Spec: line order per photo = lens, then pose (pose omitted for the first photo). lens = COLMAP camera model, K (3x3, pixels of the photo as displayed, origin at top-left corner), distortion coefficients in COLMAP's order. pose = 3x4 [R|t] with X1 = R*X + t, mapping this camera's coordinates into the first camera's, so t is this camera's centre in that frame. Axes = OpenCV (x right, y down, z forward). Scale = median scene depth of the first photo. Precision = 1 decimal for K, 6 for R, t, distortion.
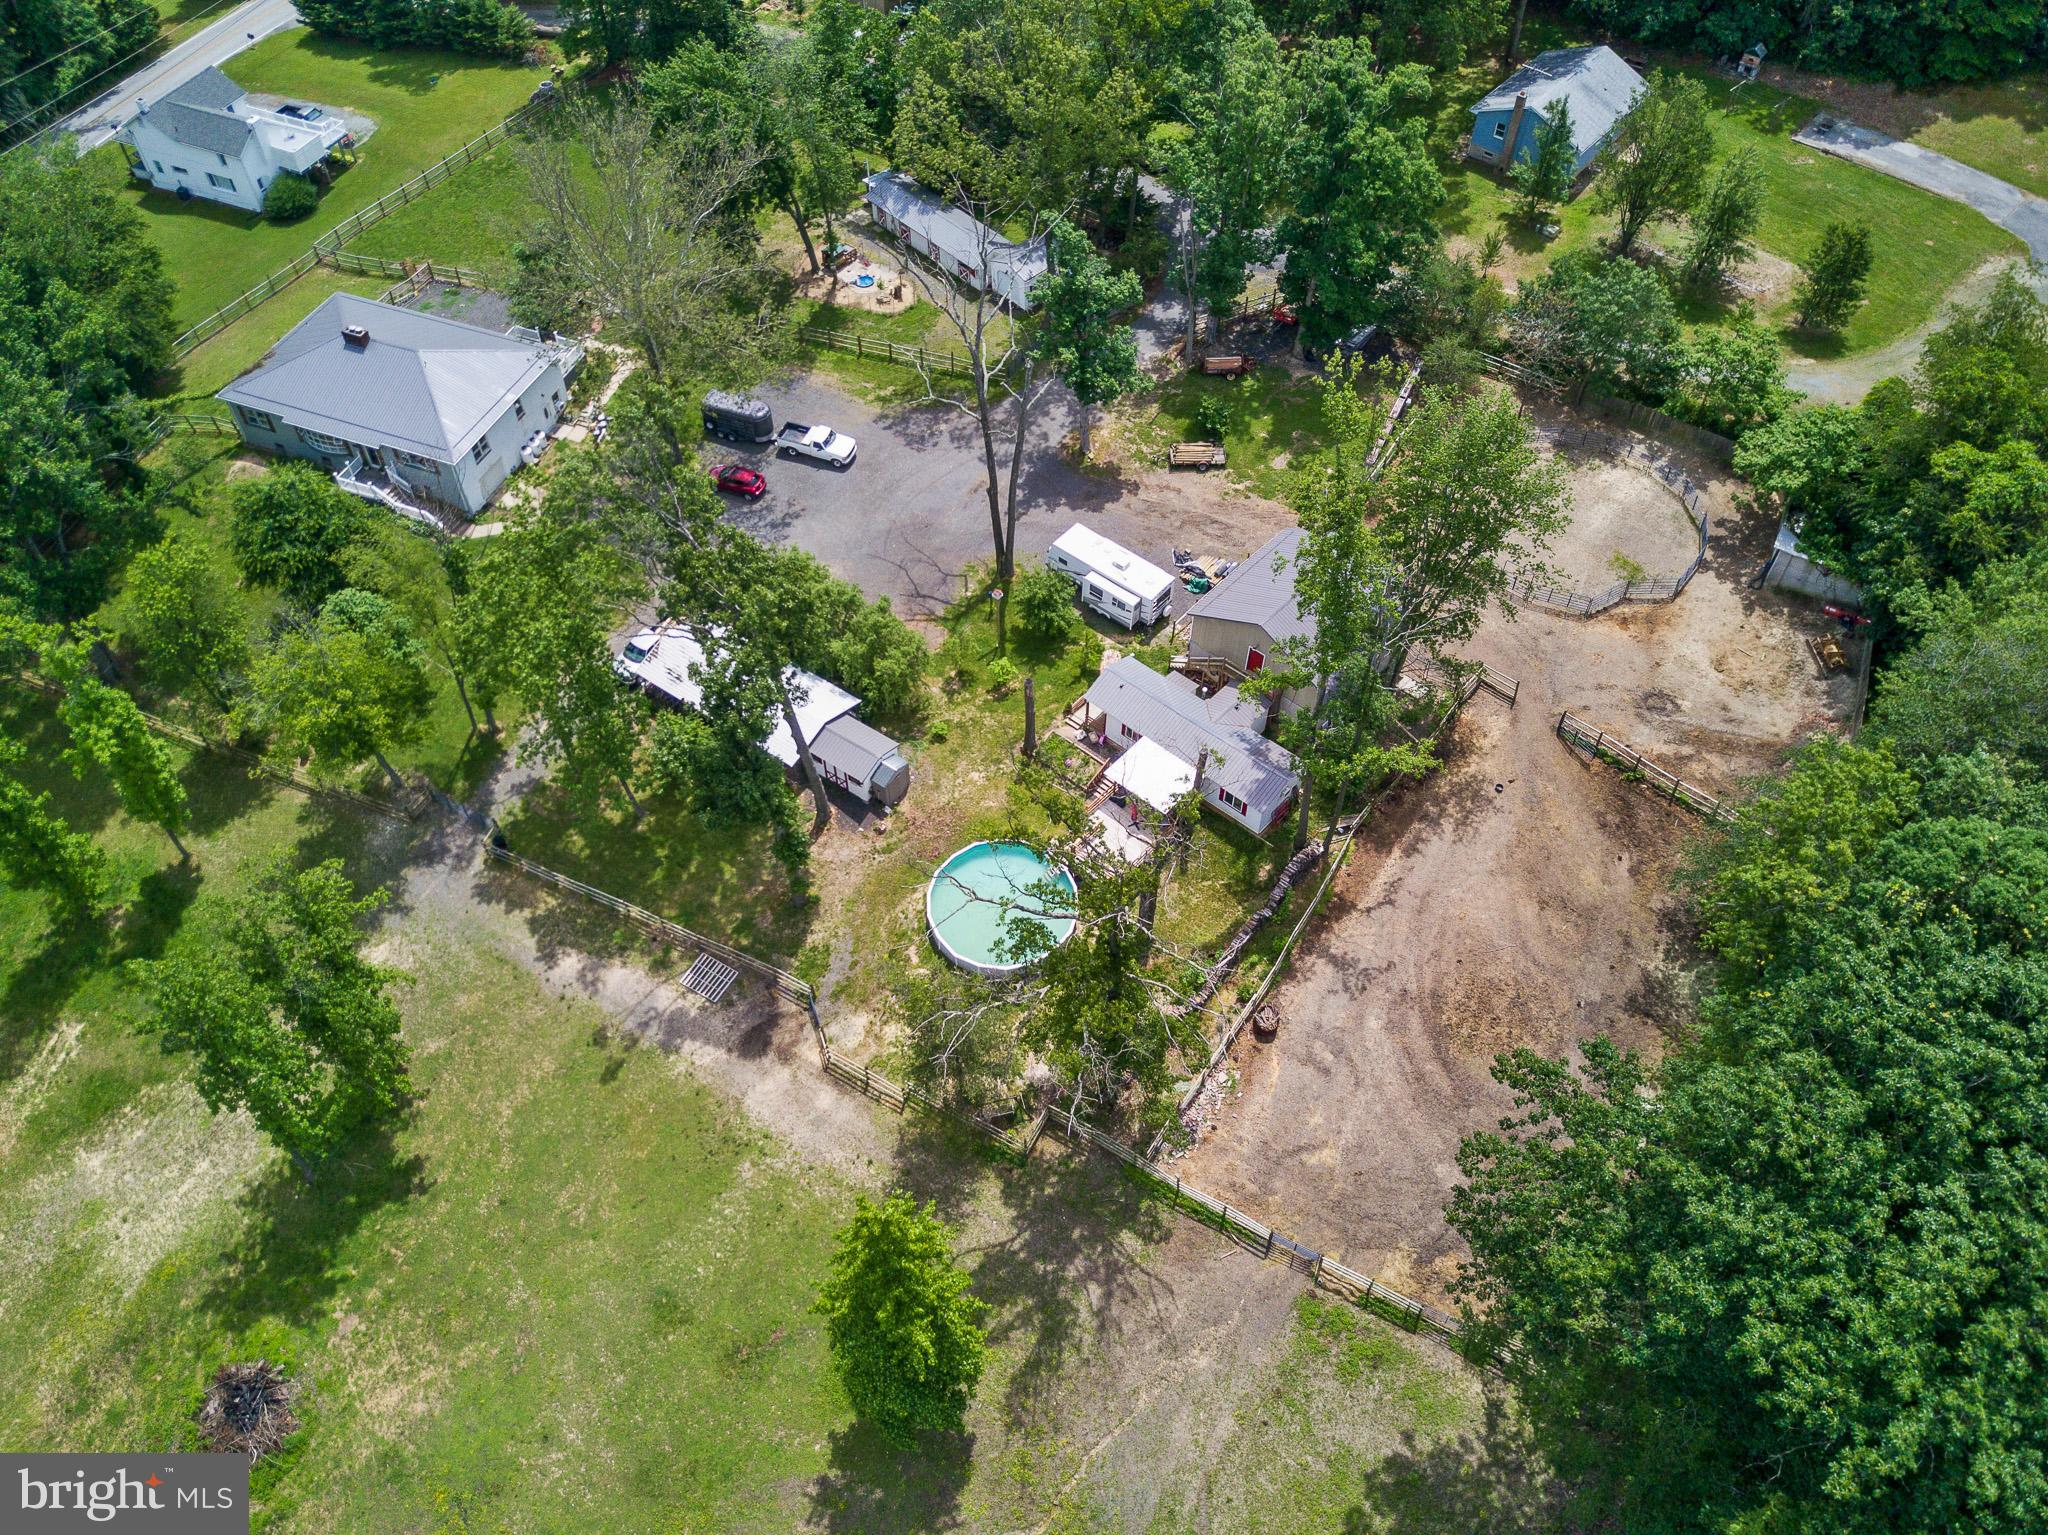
lens RADIAL K [[1587.8, 0, 1045.8], [0, 1587.8, 765.1], [0, 0, 1]] dist [0.002244, -0.002480]
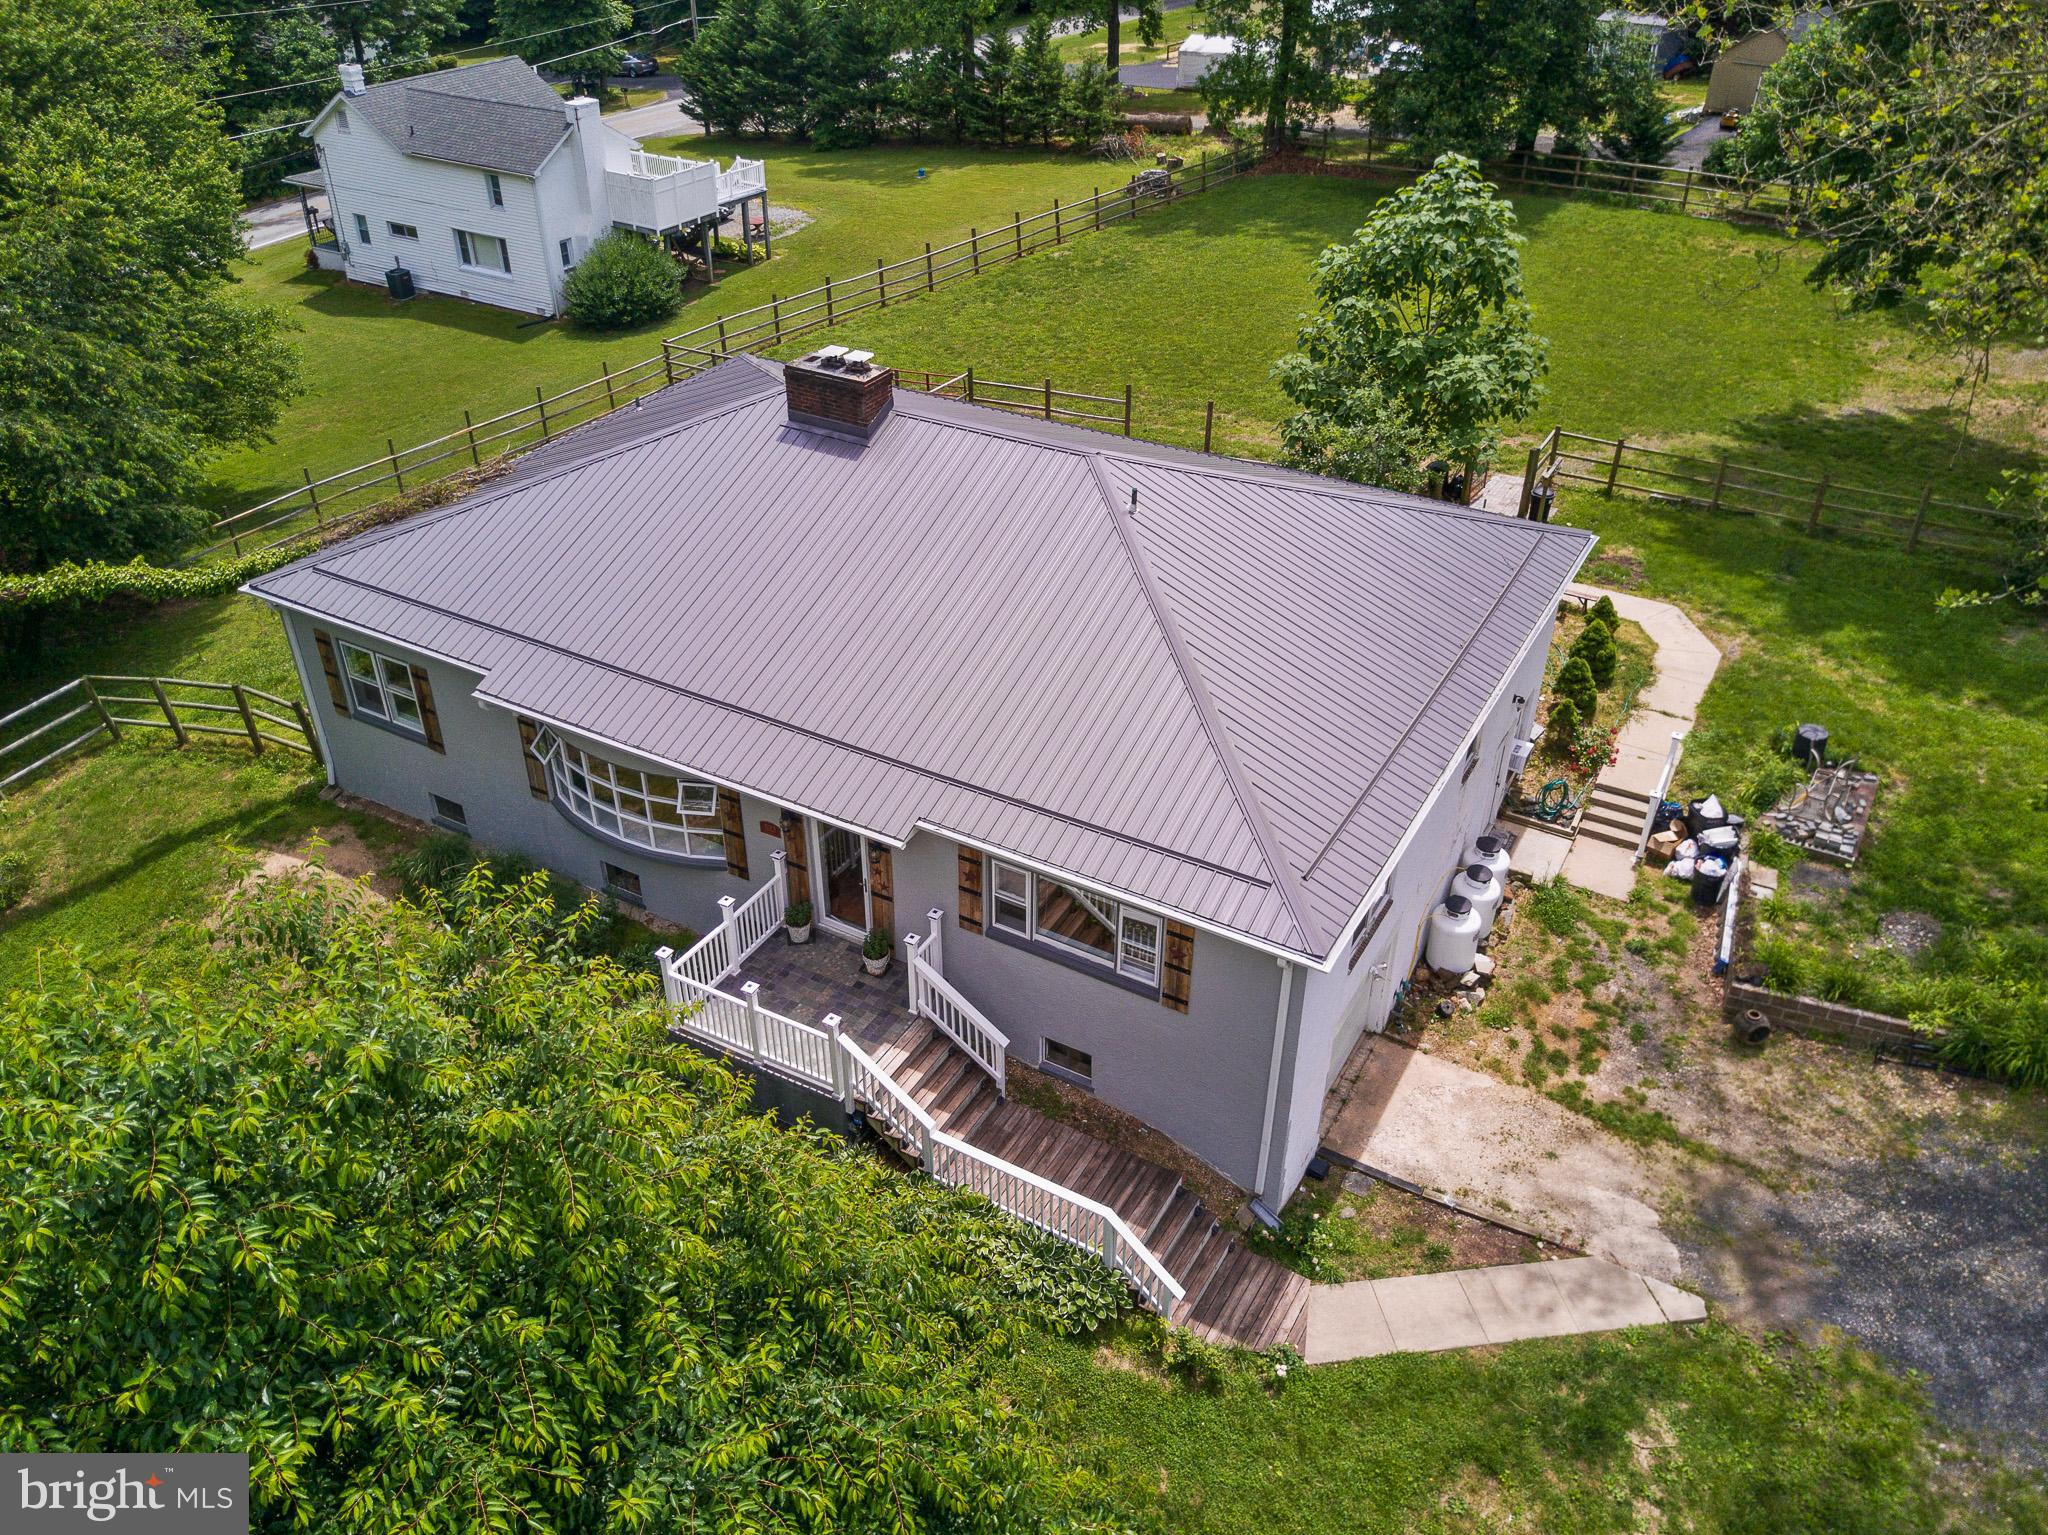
lens RADIAL K [[1587.8, 0, 1017.3], [0, 1587.8, 760.3], [0, 0, 1]] dist [0.002244, -0.002480]
pose [[0.986974, 0.077857, -0.140787, -0.367532], [-0.116054, 0.950605, -0.287892, -0.149616], [0.111419, 0.300481, 0.947258, 0.788126]]
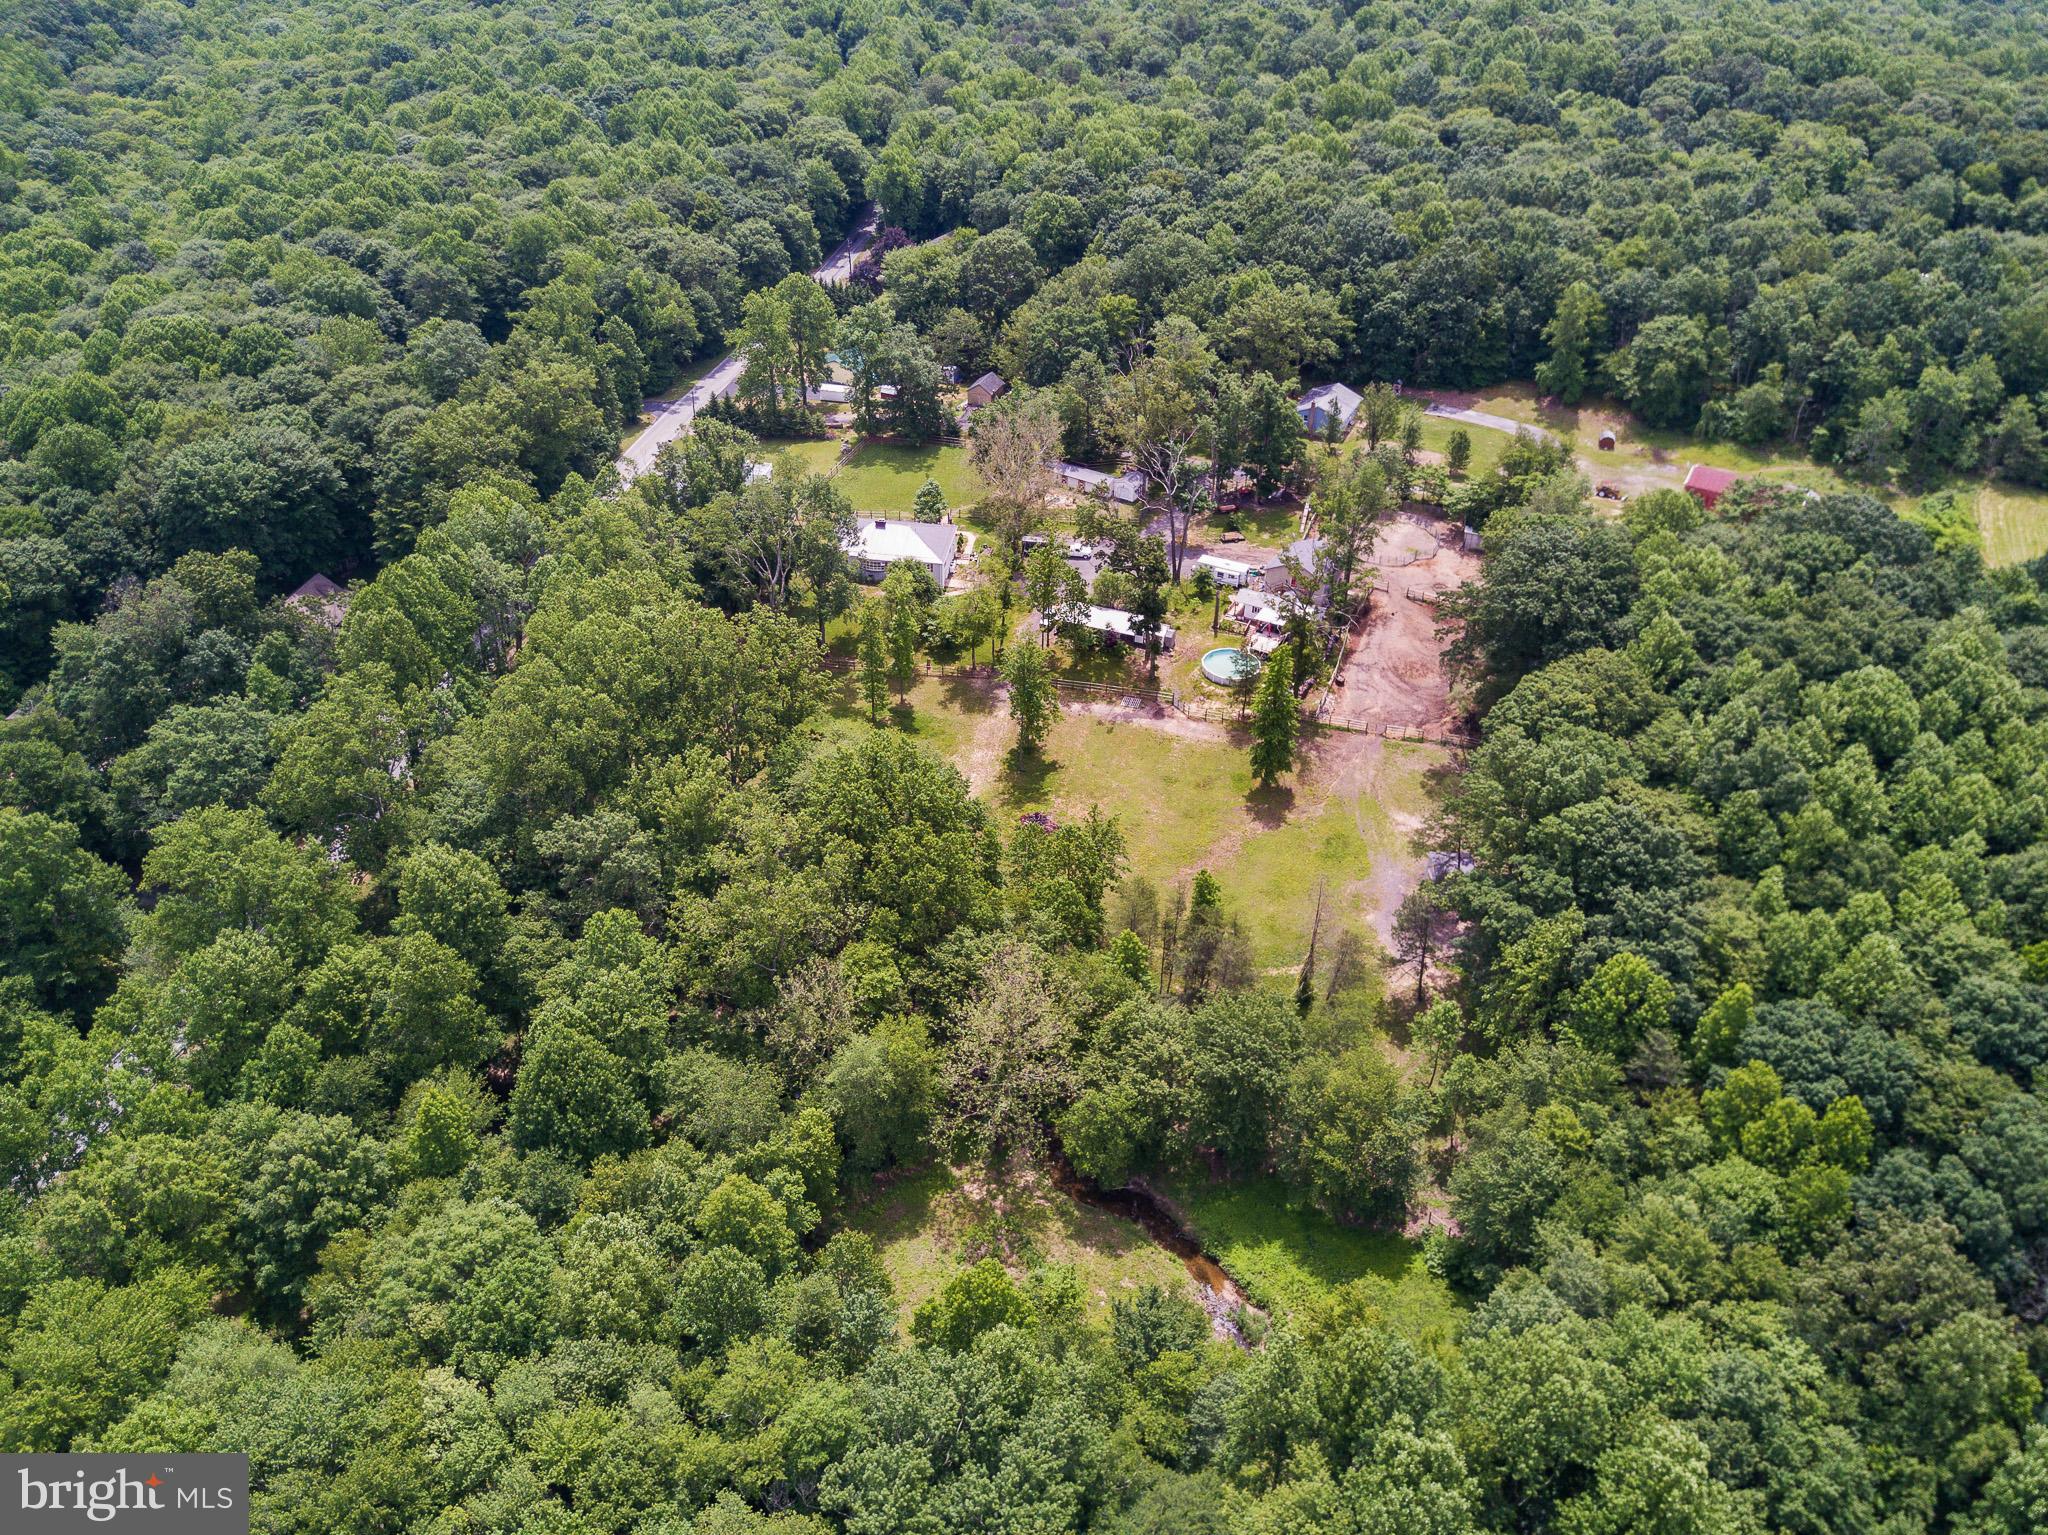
lens RADIAL K [[1587.8, 0, 1020.7], [0, 1587.8, 768.8], [0, 0, 1]] dist [0.002244, -0.002480]
pose [[0.973178, -0.122906, 0.194471, -0.728791], [0.172034, 0.950029, -0.260479, 0.710196], [-0.152739, 0.286948, 0.945691, -1.124290]]
